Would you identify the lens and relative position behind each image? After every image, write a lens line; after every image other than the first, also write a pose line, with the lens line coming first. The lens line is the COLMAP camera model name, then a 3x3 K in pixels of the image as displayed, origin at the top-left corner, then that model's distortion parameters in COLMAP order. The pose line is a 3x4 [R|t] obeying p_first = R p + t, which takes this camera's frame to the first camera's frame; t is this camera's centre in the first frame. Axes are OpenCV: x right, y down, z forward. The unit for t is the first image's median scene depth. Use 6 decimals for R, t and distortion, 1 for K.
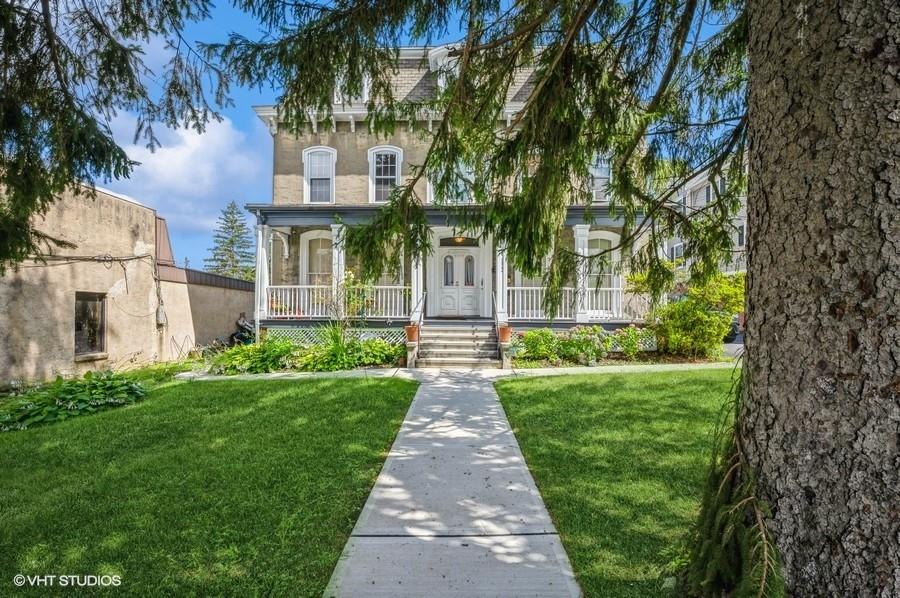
lens RADIAL K [[364.6, 0, 448.7], [0, 364.6, 308.1], [0, 0, 1]] dist [-0.000115, 0.000056]
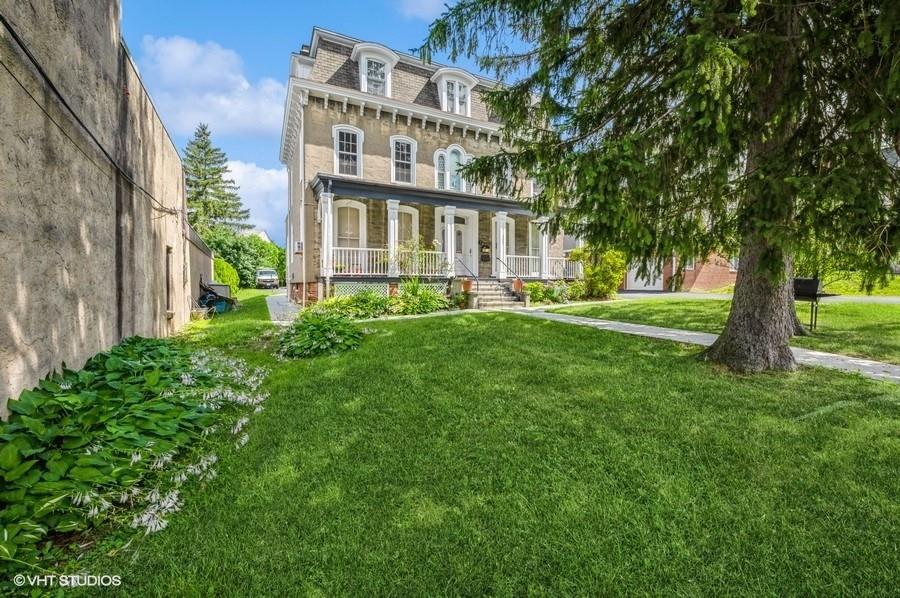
lens RADIAL K [[368.2, 0, 448.4], [0, 368.2, 291.4], [0, 0, 1]] dist [-0.001660, -0.000195]
pose [[0.882145, -0.013808, 0.470775, -0.708798], [-0.008294, 0.998960, 0.044843, 0.022212], [-0.470904, -0.043463, 0.881113, -0.205084]]
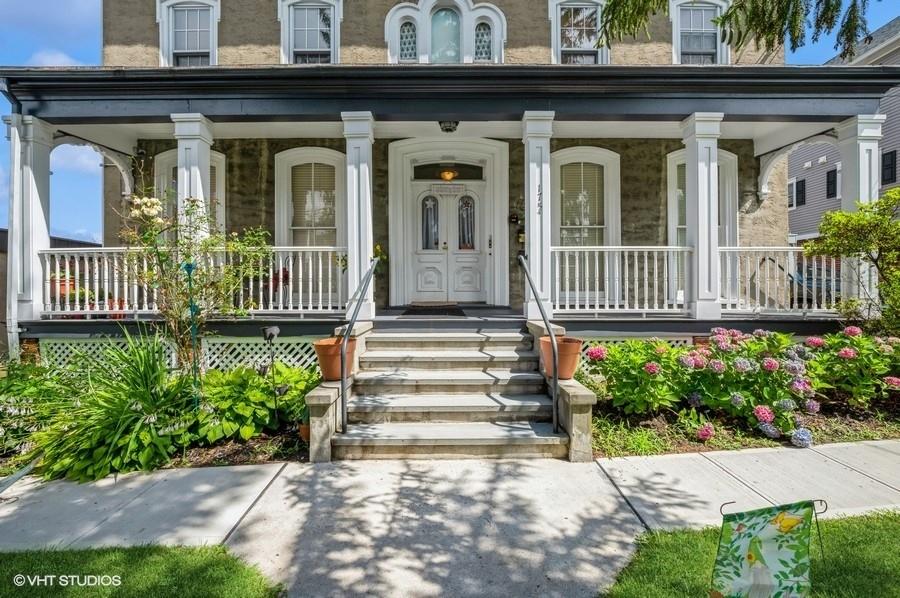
lens RADIAL K [[368.2, 0, 448.4], [0, 368.2, 291.4], [0, 0, 1]] dist [-0.001660, -0.000195]
pose [[0.999500, -0.010923, 0.029671, 0.012027], [0.010208, 0.999656, 0.024157, -0.011184], [-0.029925, -0.023842, 0.999268, 0.492267]]
